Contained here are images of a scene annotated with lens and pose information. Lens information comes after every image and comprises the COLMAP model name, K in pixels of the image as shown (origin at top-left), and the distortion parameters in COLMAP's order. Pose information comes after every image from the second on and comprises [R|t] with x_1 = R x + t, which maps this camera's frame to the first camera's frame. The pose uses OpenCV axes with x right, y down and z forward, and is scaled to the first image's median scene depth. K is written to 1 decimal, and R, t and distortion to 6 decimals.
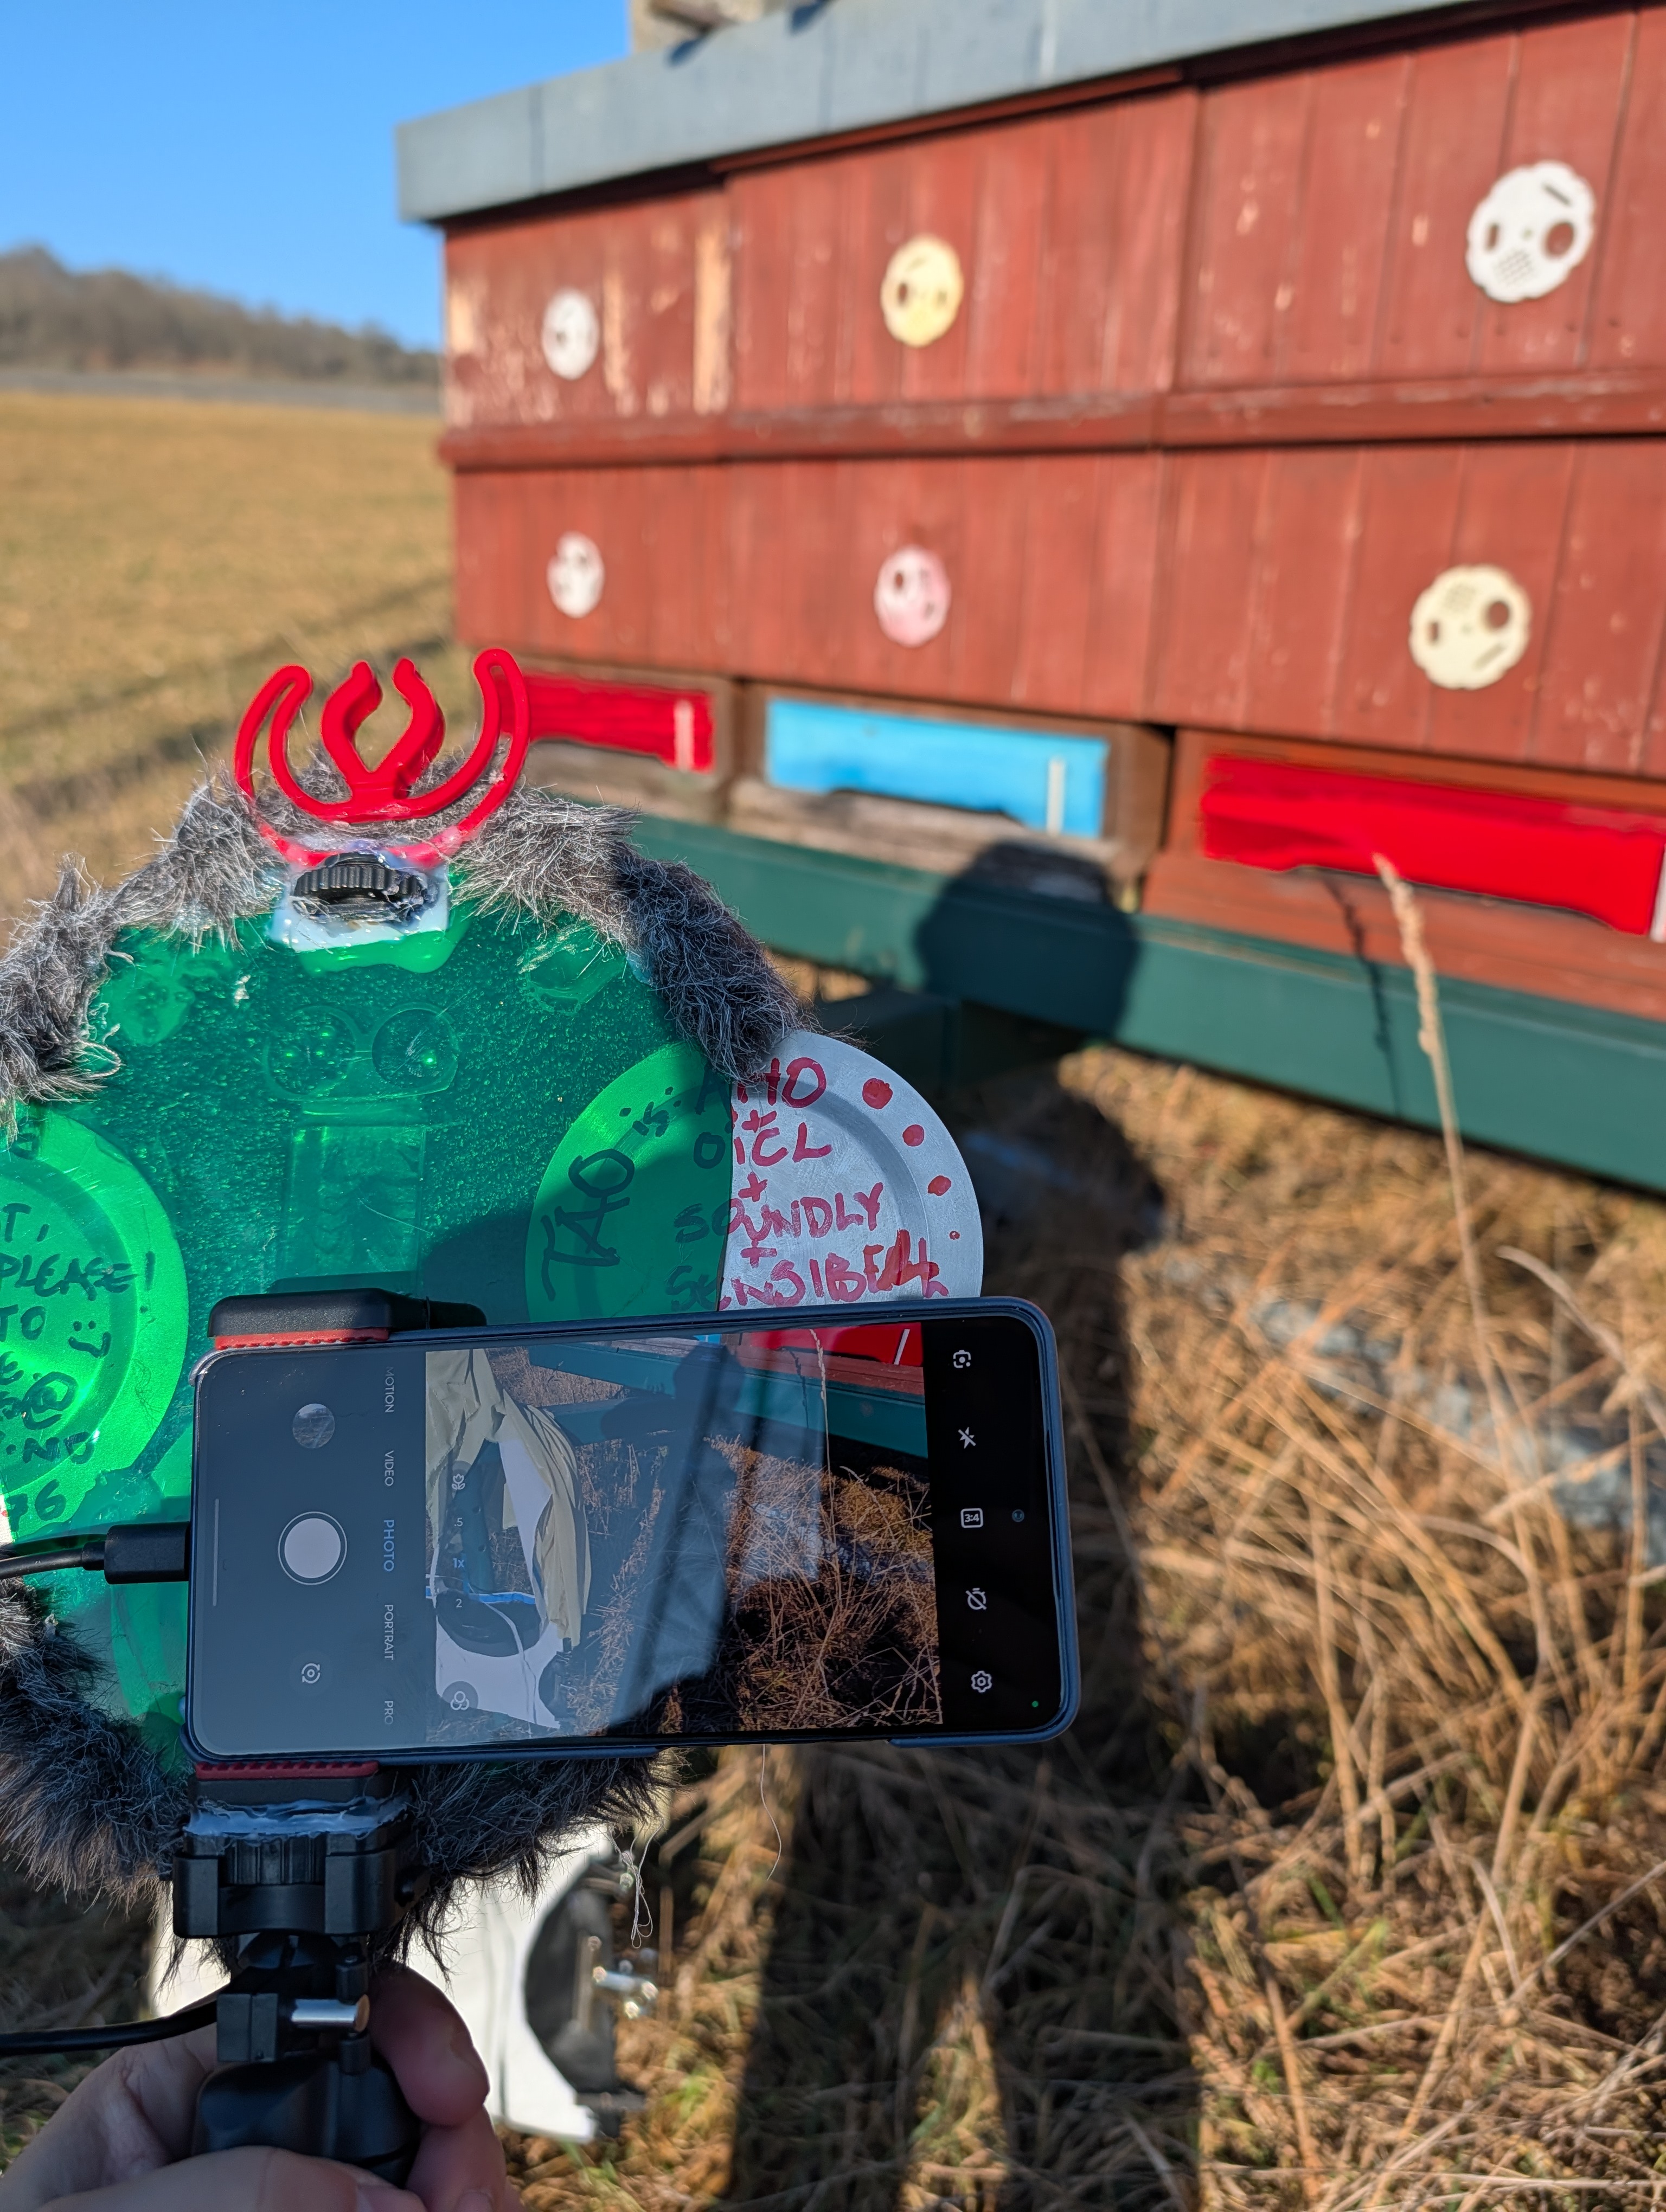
lens RADIAL K [[1681.5, 0, 833.0], [0, 1681.5, 1106.0], [0, 0, 1]] dist [0.005671, -0.016640]
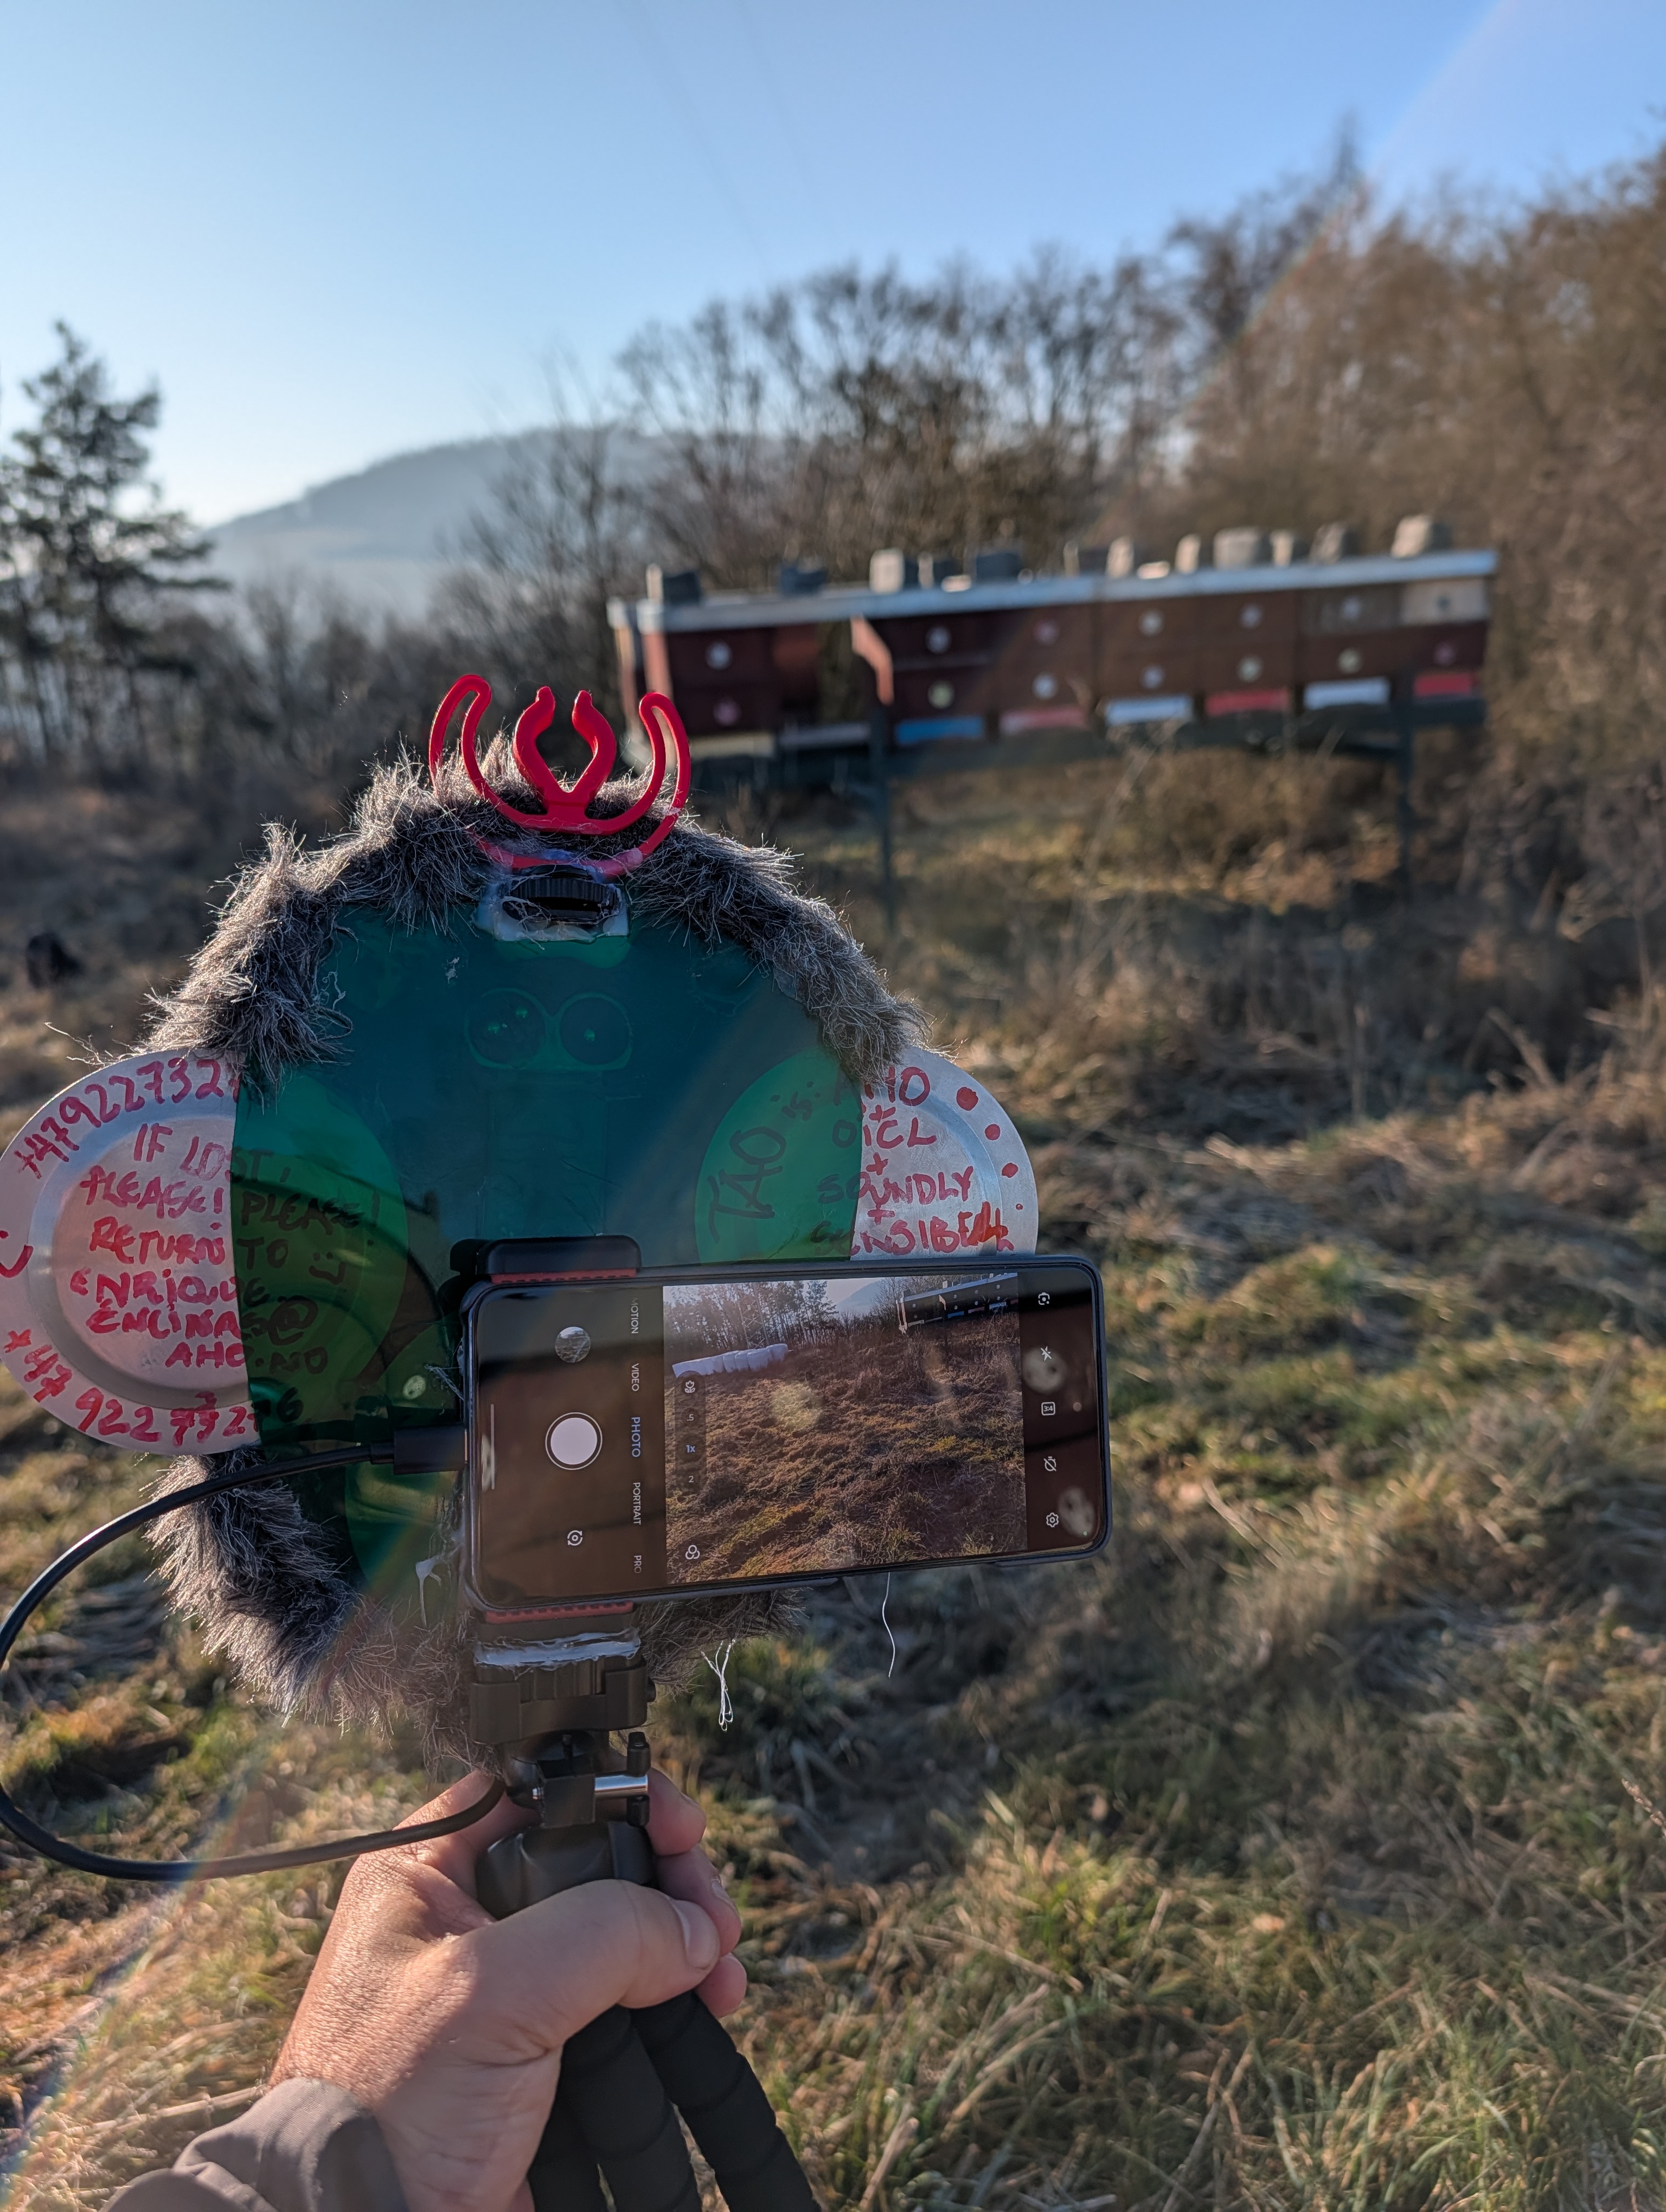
lens RADIAL K [[1681.5, 0, 833.0], [0, 1681.5, 1106.0], [0, 0, 1]] dist [0.005671, -0.016640]
pose [[0.911221, 0.053328, 0.408450, -0.625150], [-0.093989, 0.992344, 0.080120, -0.100340], [-0.401051, -0.111397, 0.909257, -0.187417]]
